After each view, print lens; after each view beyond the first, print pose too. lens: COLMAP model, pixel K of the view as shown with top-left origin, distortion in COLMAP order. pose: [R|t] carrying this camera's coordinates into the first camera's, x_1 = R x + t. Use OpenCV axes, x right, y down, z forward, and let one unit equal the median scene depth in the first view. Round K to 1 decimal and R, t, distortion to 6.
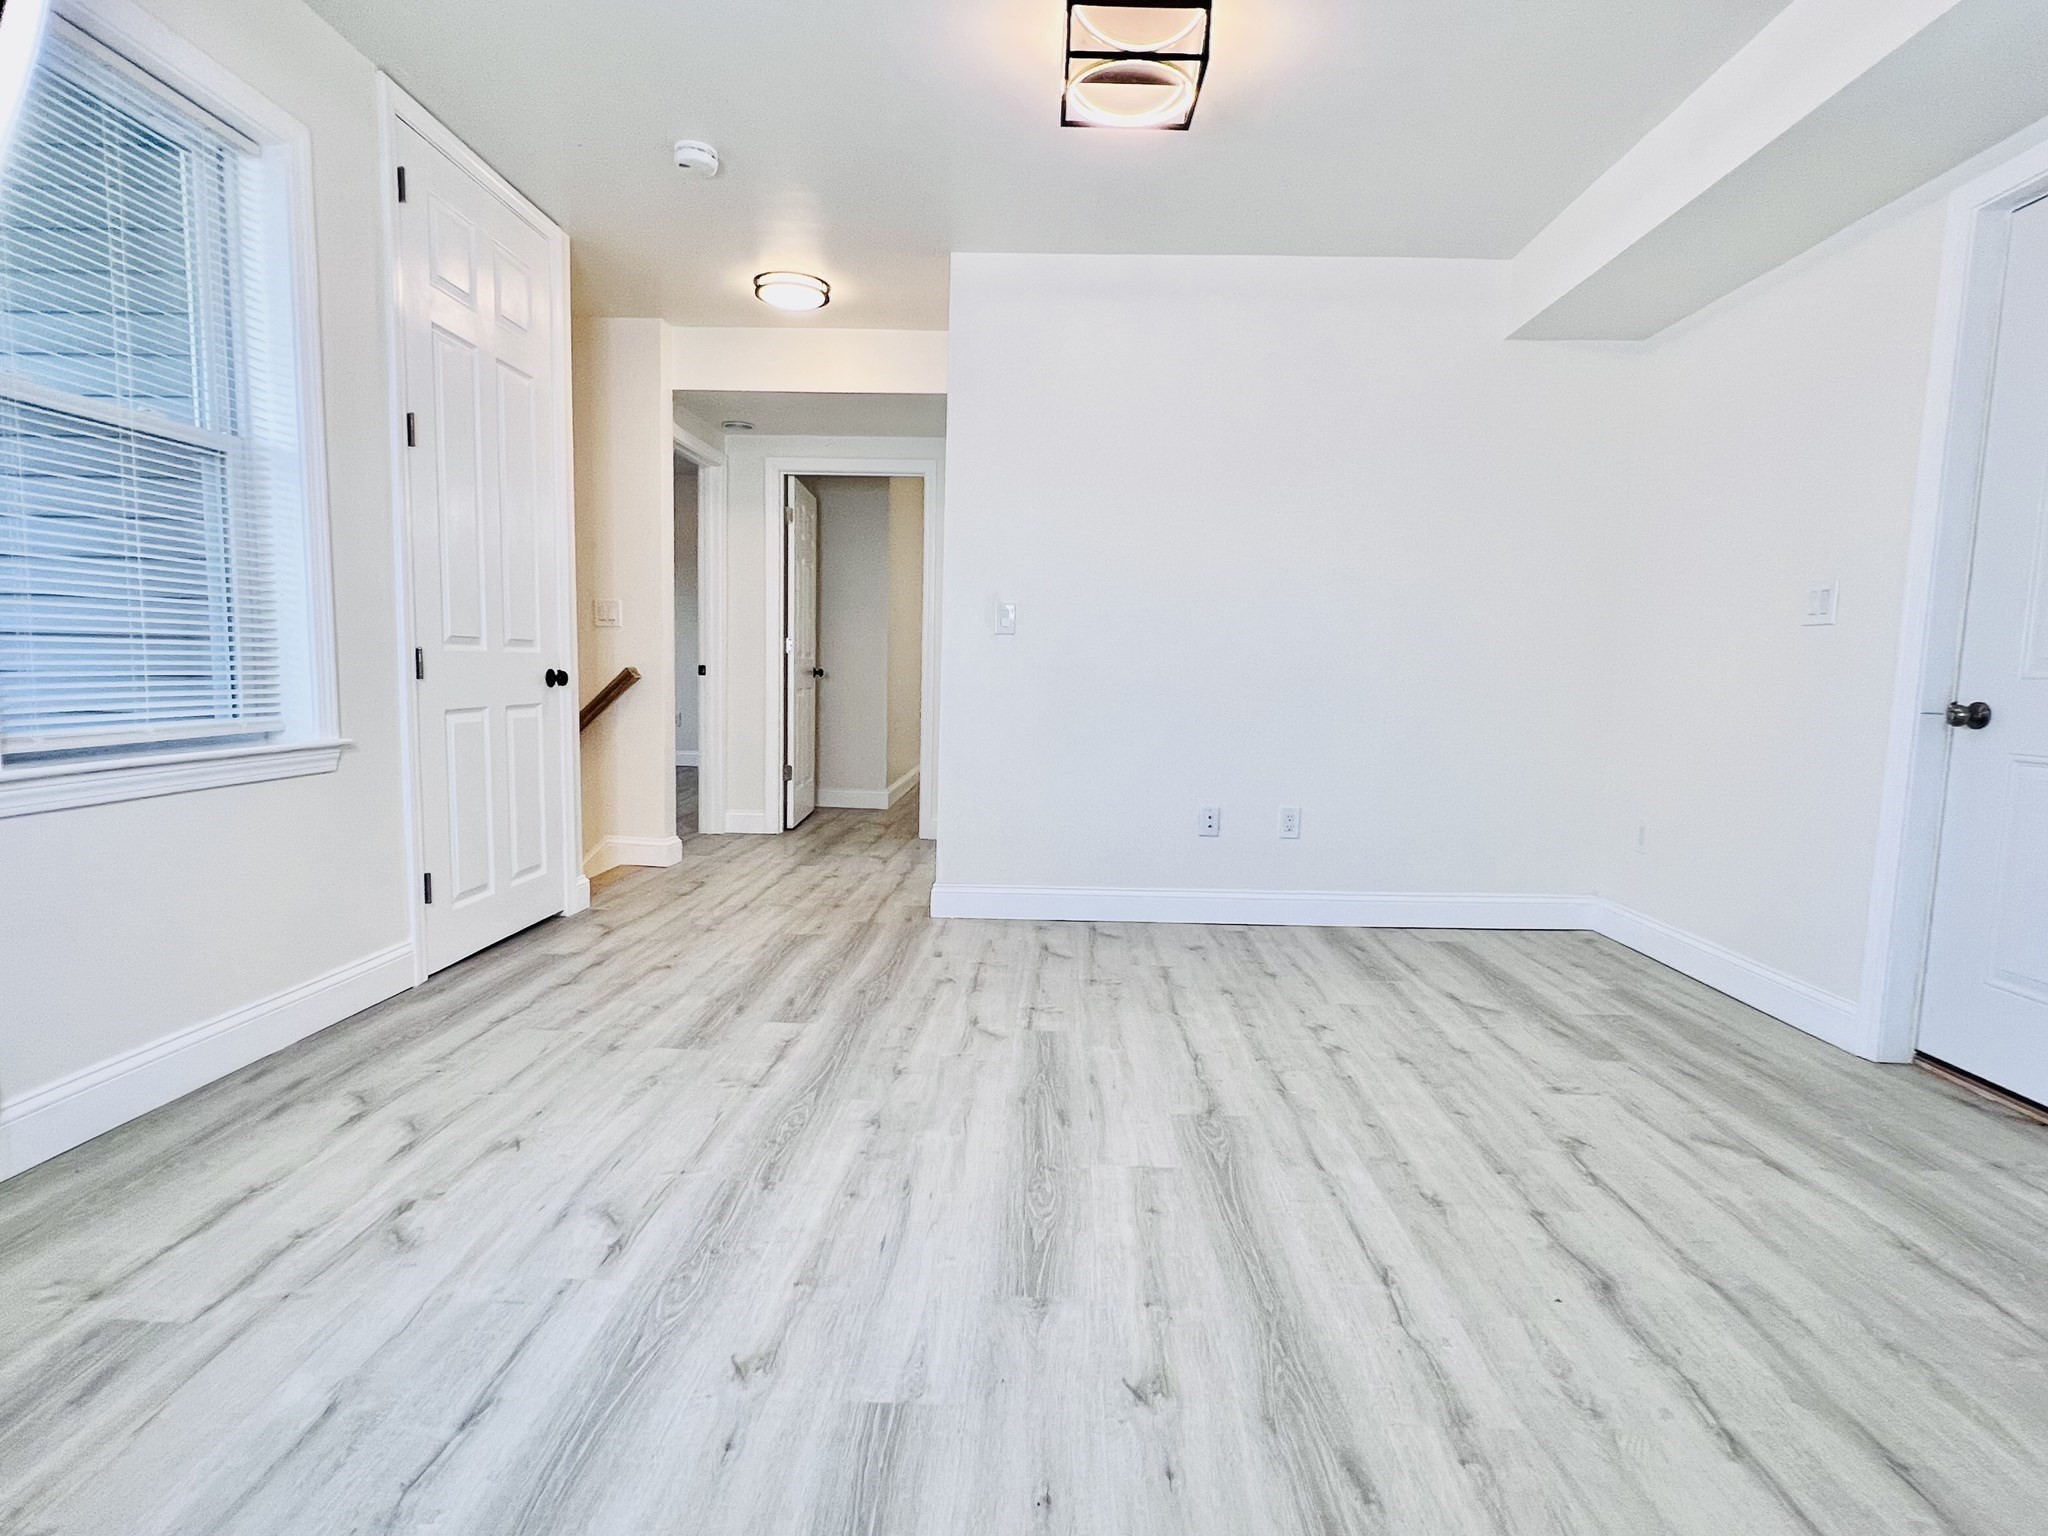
lens RADIAL K [[1062.3, 0, 1022.1], [0, 1062.3, 778.4], [0, 0, 1]] dist [-0.000792, -0.001965]
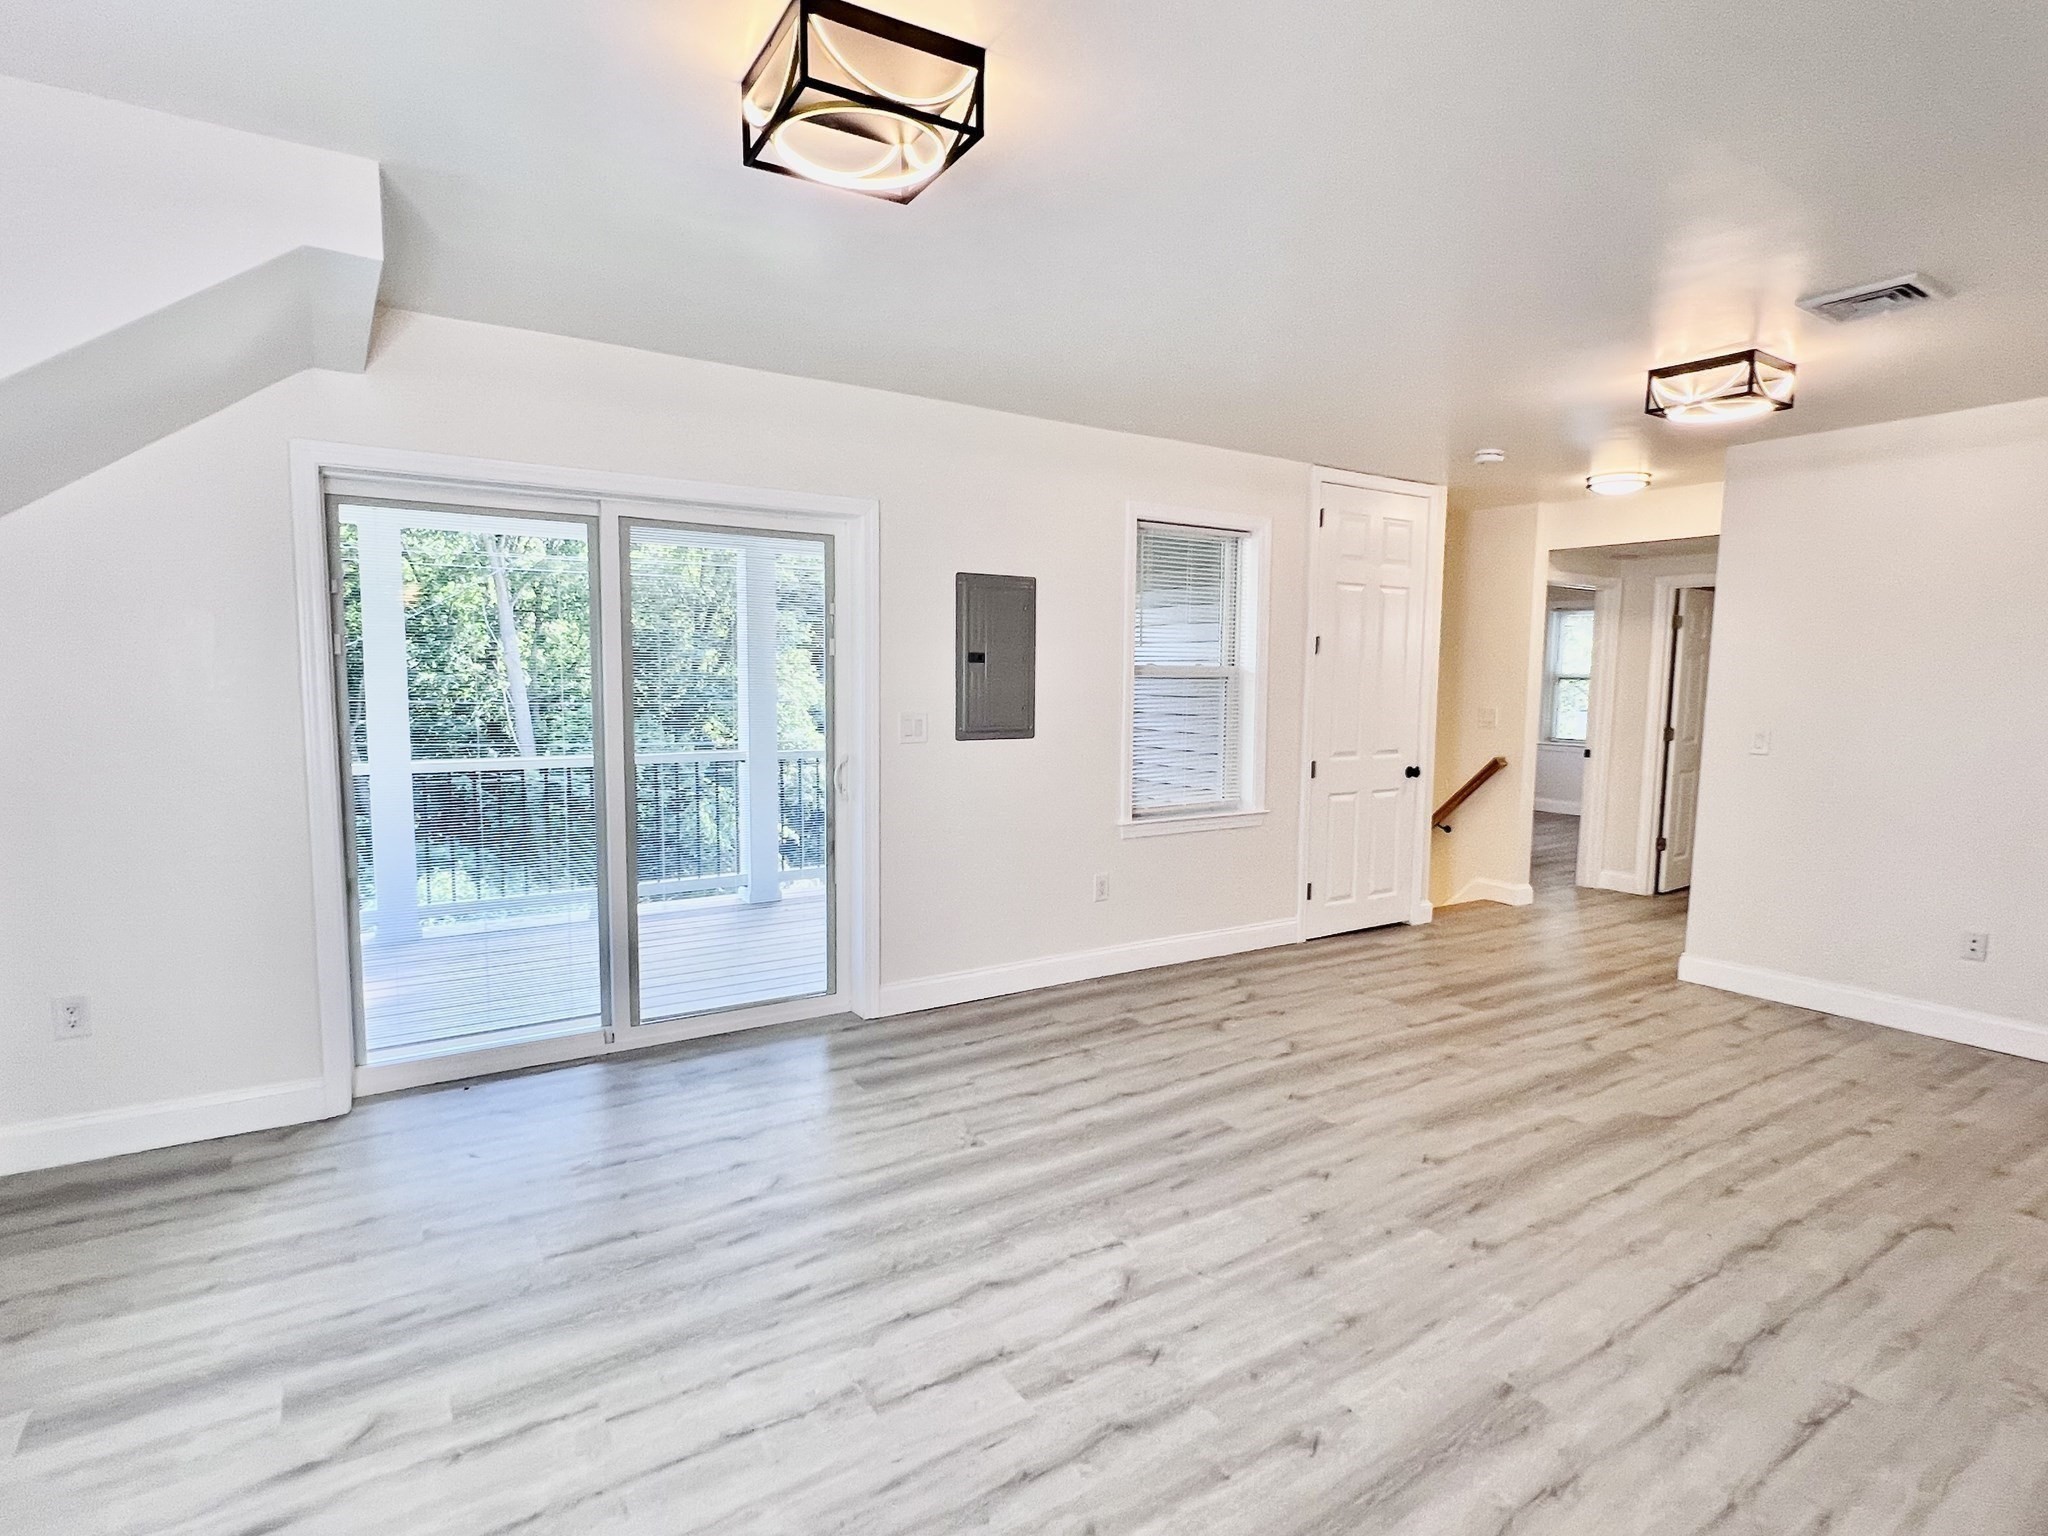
lens RADIAL K [[1062.3, 0, 1021.2], [0, 1062.3, 773.2], [0, 0, 1]] dist [-0.000792, -0.001965]
pose [[0.569279, 0.059938, -0.819957, 0.709414], [-0.081449, 0.996544, 0.016297, -0.098134], [0.818100, 0.057507, 0.572193, -0.511664]]
